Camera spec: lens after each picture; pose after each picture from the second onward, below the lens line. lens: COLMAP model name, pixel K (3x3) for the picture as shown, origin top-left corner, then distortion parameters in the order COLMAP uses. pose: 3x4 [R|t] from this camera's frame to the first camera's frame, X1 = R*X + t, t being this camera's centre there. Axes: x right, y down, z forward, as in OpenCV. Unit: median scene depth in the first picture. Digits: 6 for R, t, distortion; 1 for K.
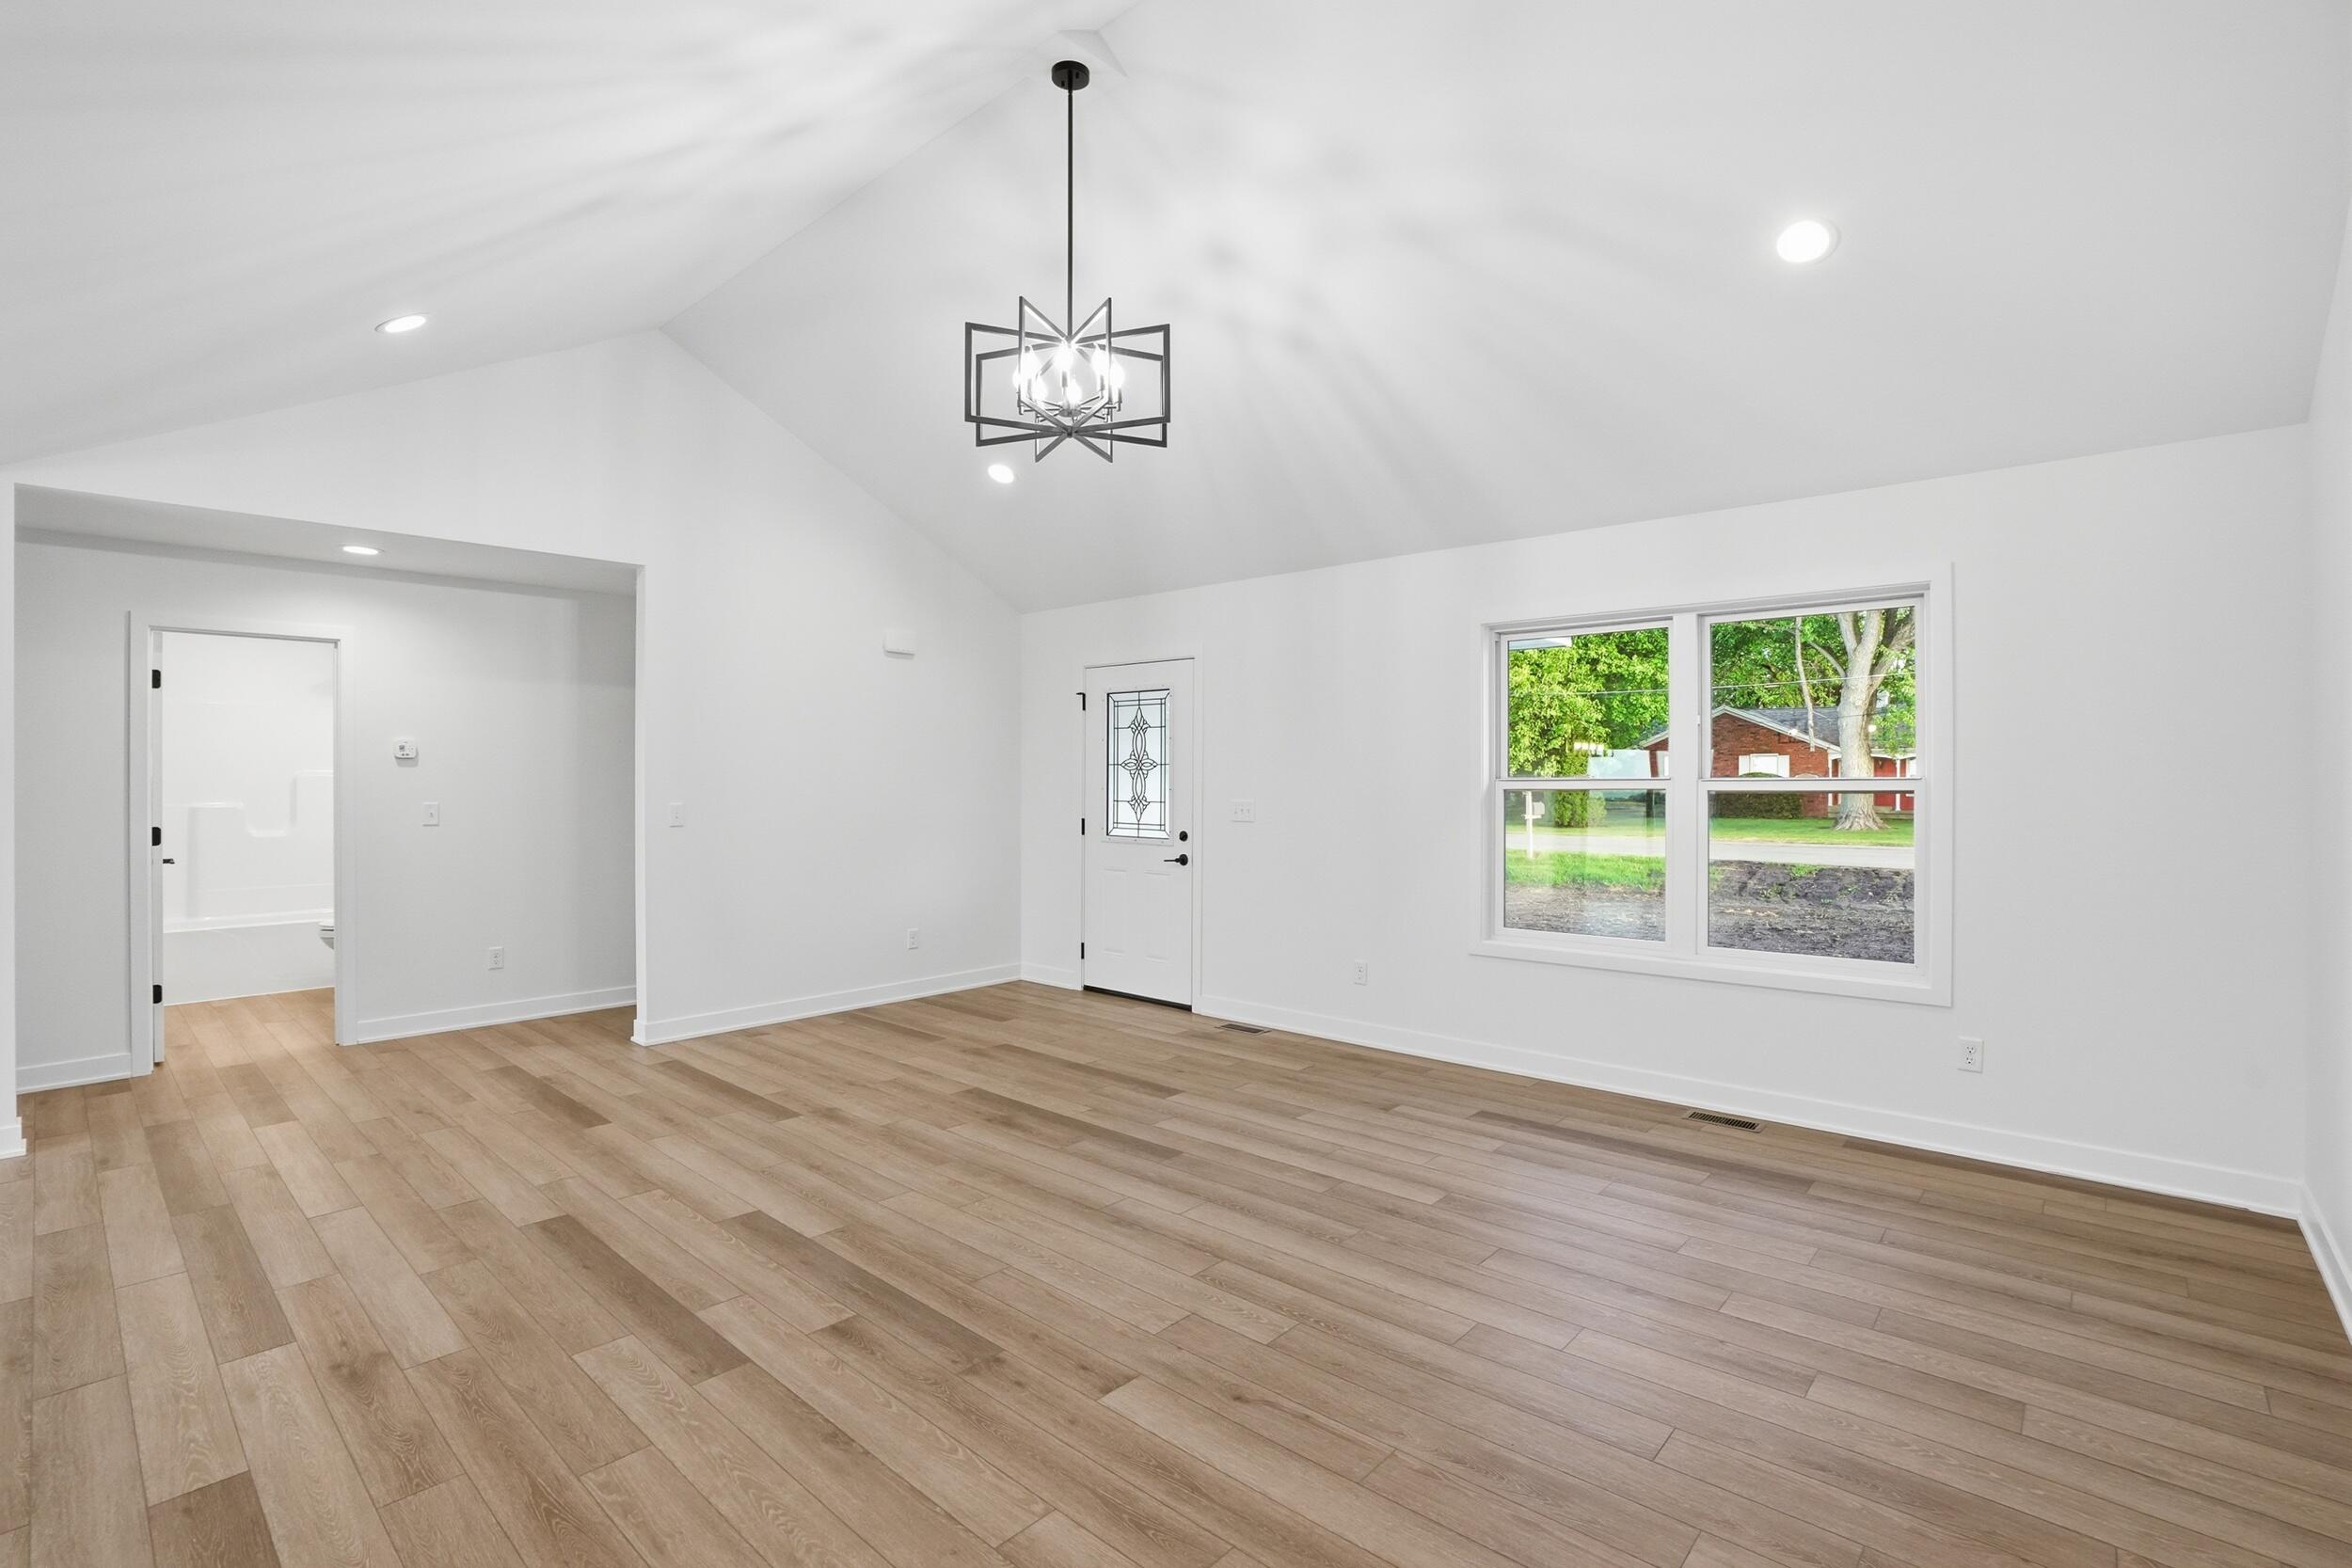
lens RADIAL K [[1082.5, 0, 1176.0], [0, 1082.5, 784.0], [0, 0, 1]] dist [-0.067702, 0.021874]
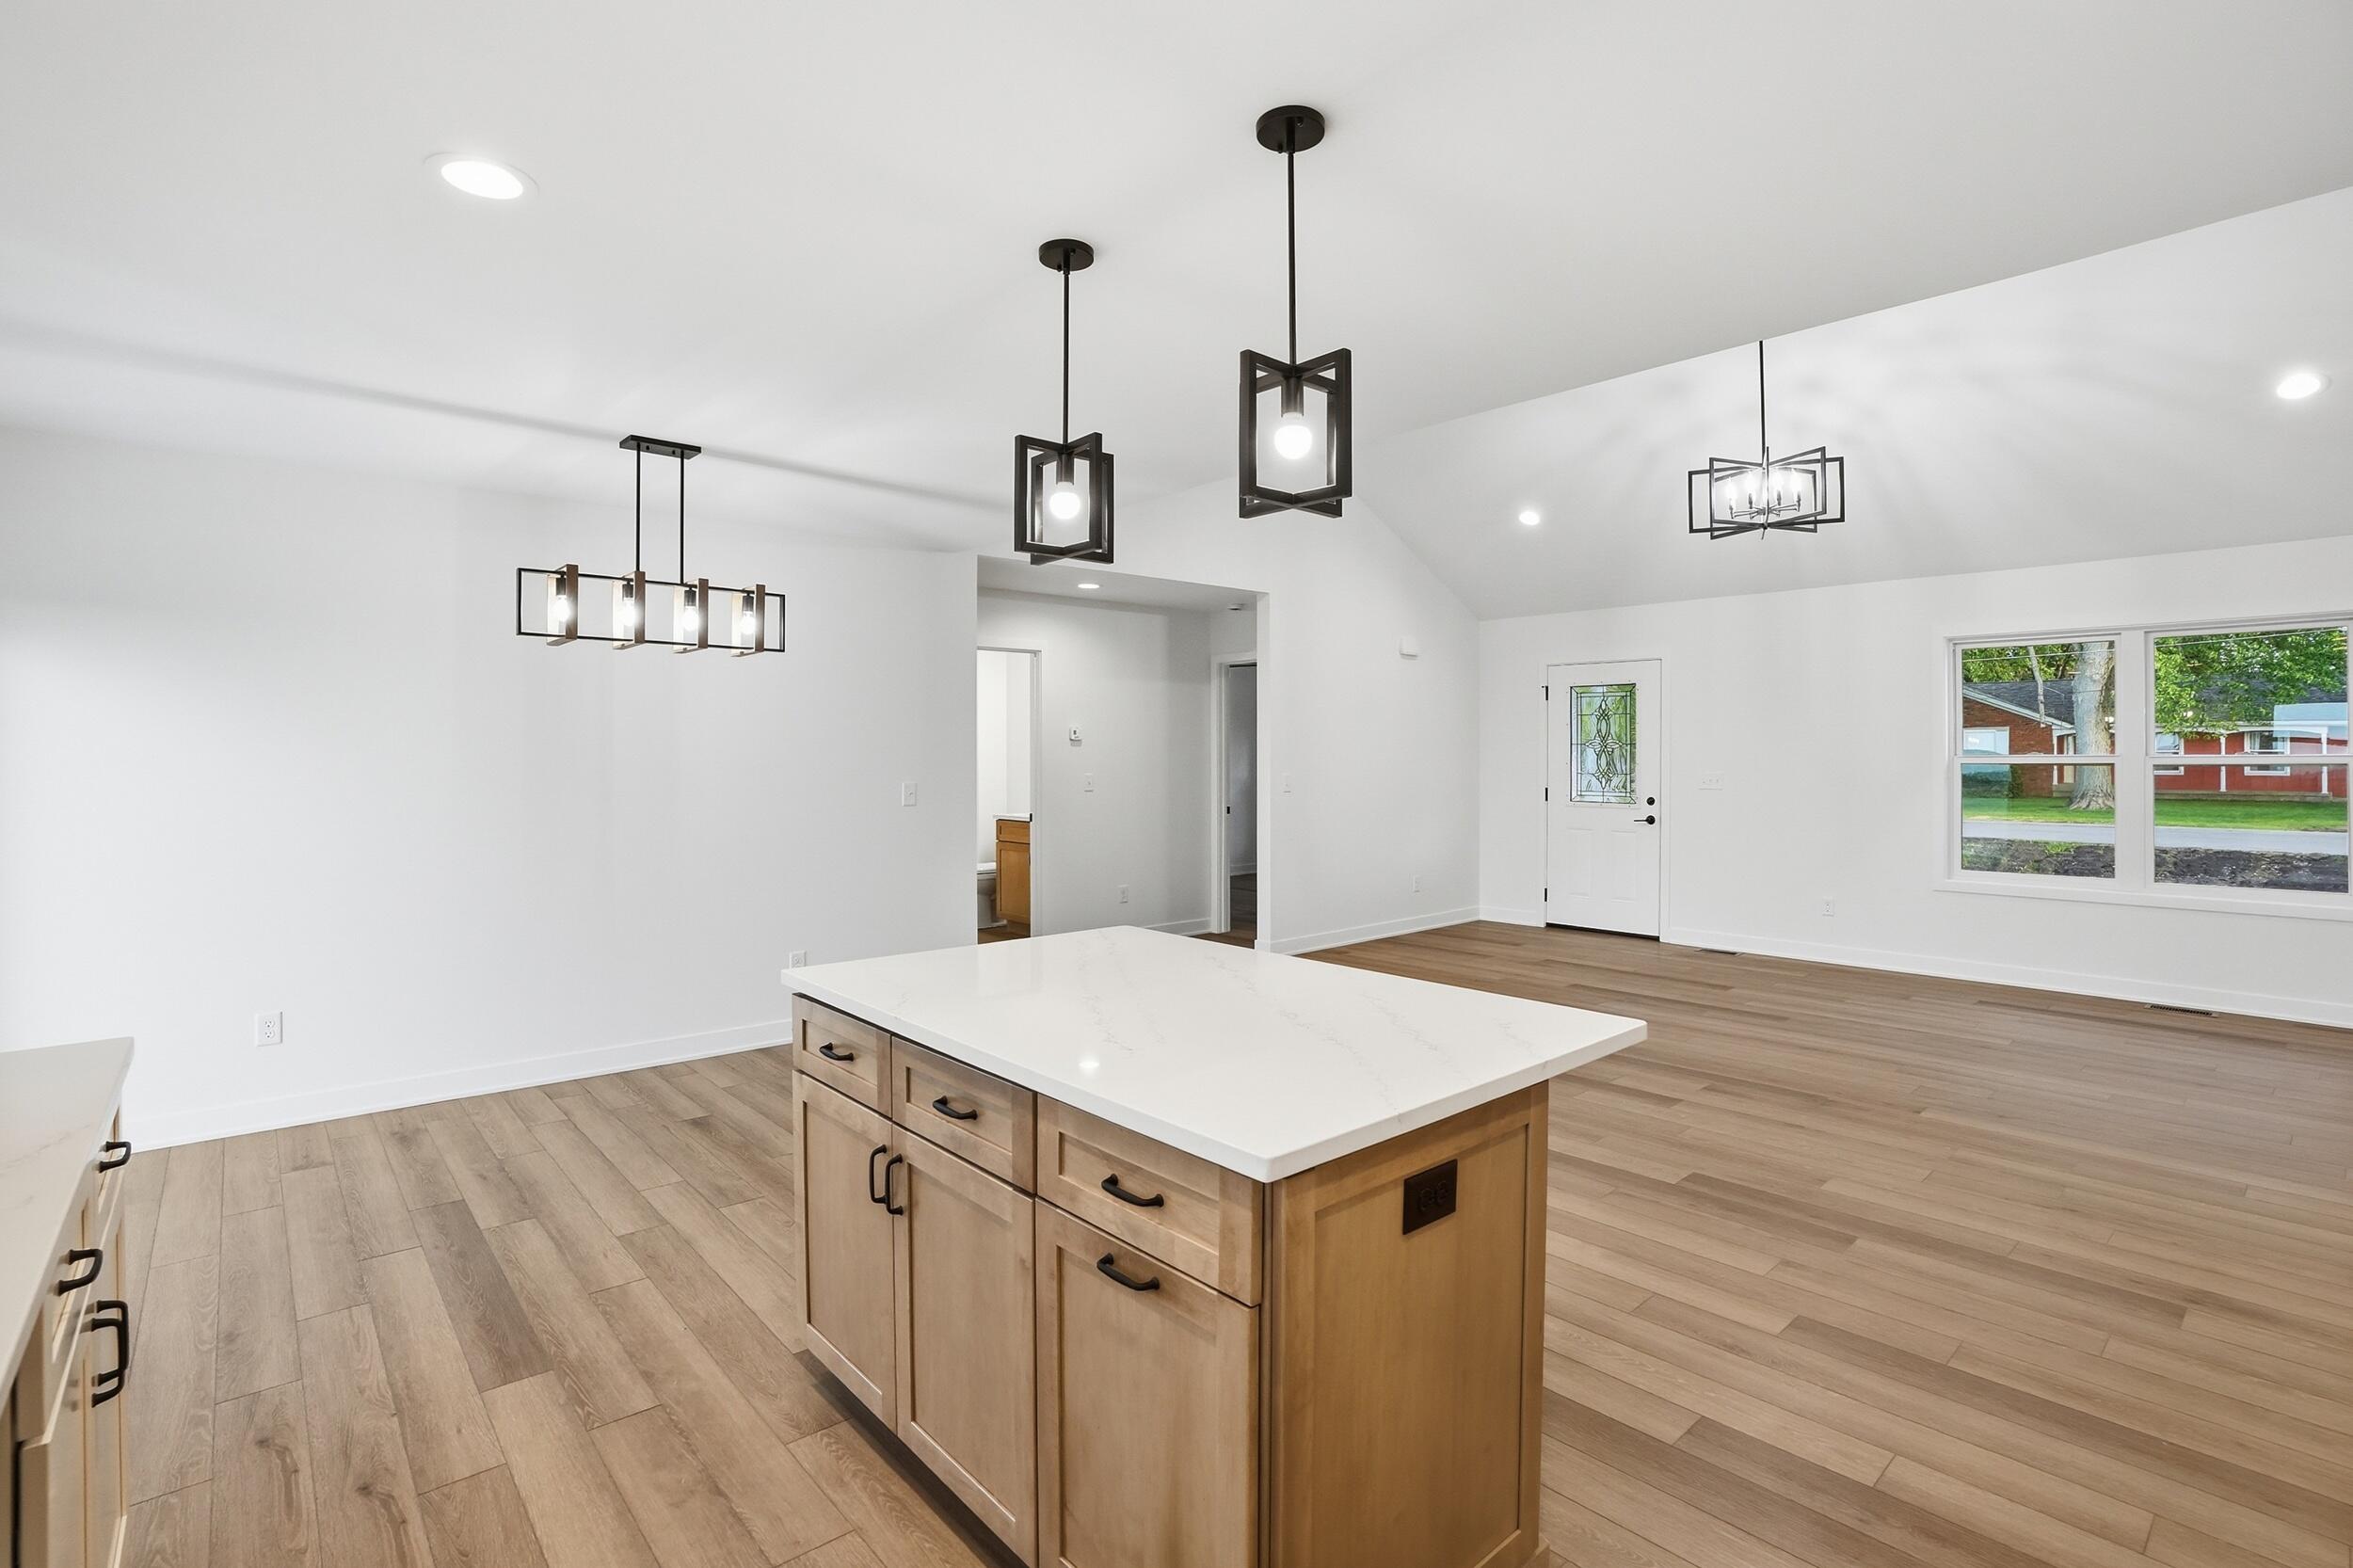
lens RADIAL K [[1107.5, 0, 1168.4], [0, 1107.5, 757.0], [0, 0, 1]] dist [-0.068132, 0.023753]
pose [[0.992948, 0.000424, -0.118552, -0.657795], [-0.000909, 0.999991, -0.004033, 0.004273], [0.118549, 0.004113, 0.992940, -0.534845]]
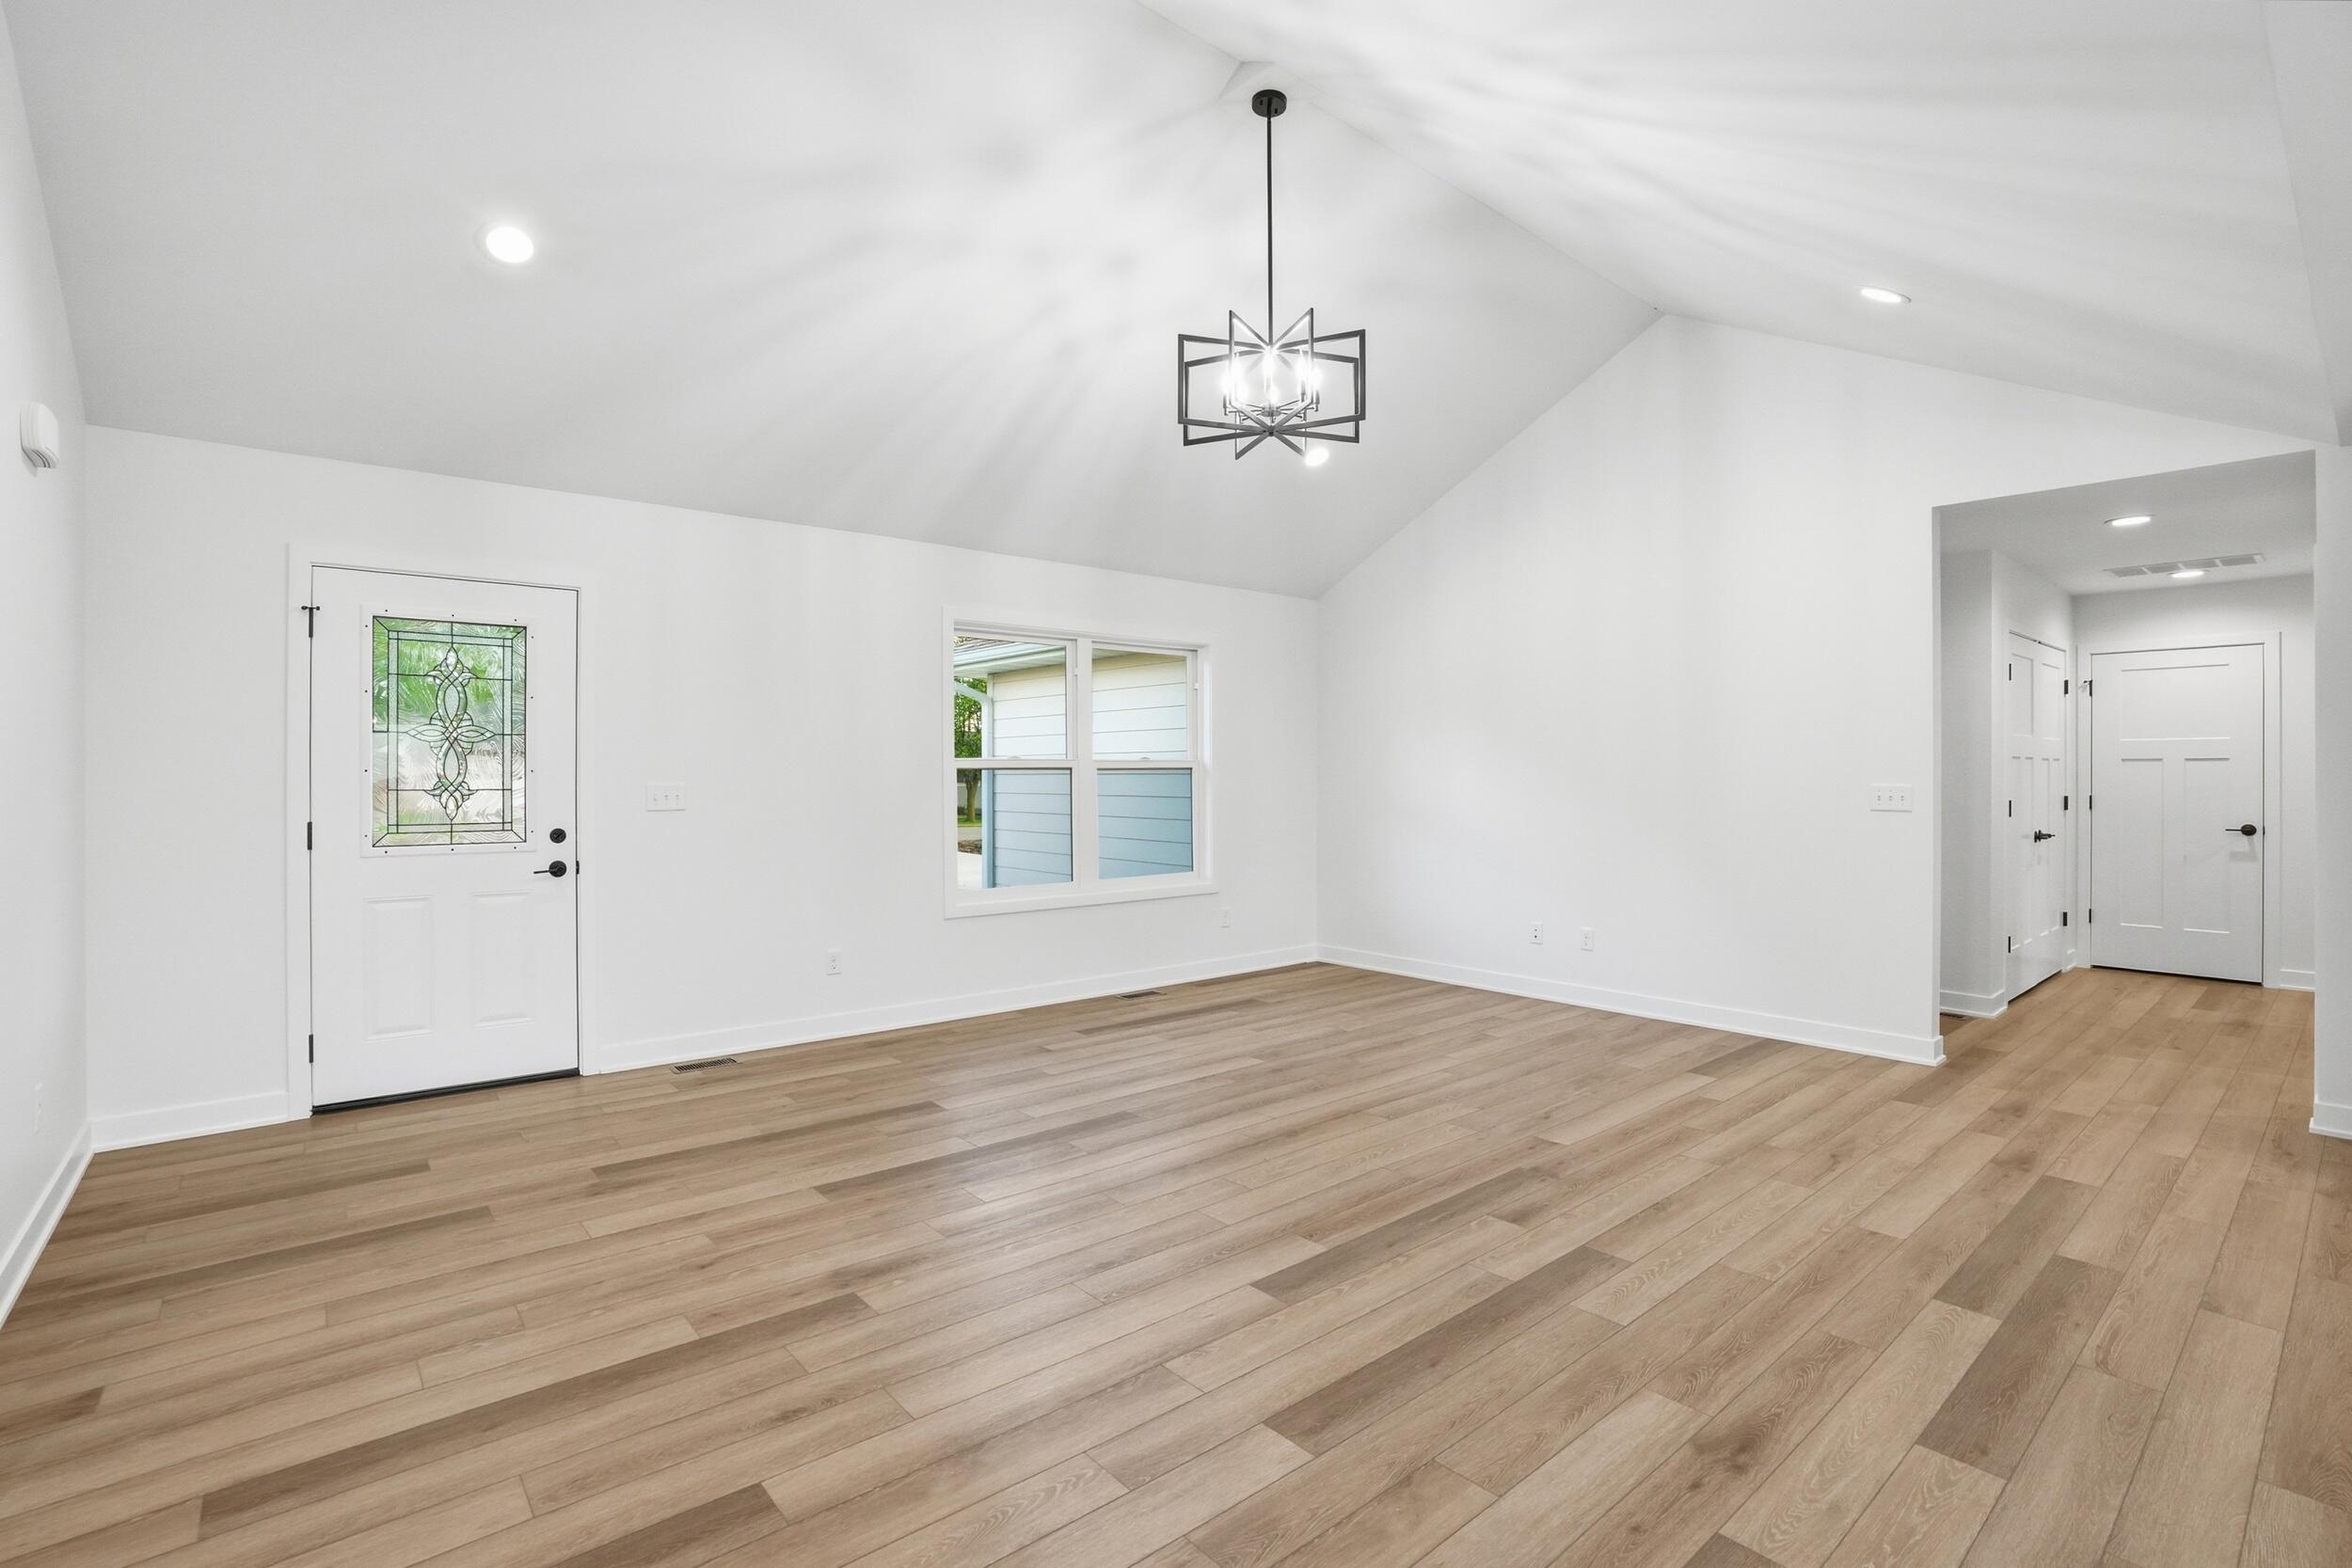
lens RADIAL K [[1082.5, 0, 1176.0], [0, 1082.5, 784.0], [0, 0, 1]] dist [-0.067702, 0.021874]
pose [[0.134233, -0.009956, 0.990900, -1.044191], [0.006080, 0.999939, 0.009223, 0.016591], [-0.990931, 0.004786, 0.134285, 0.830429]]
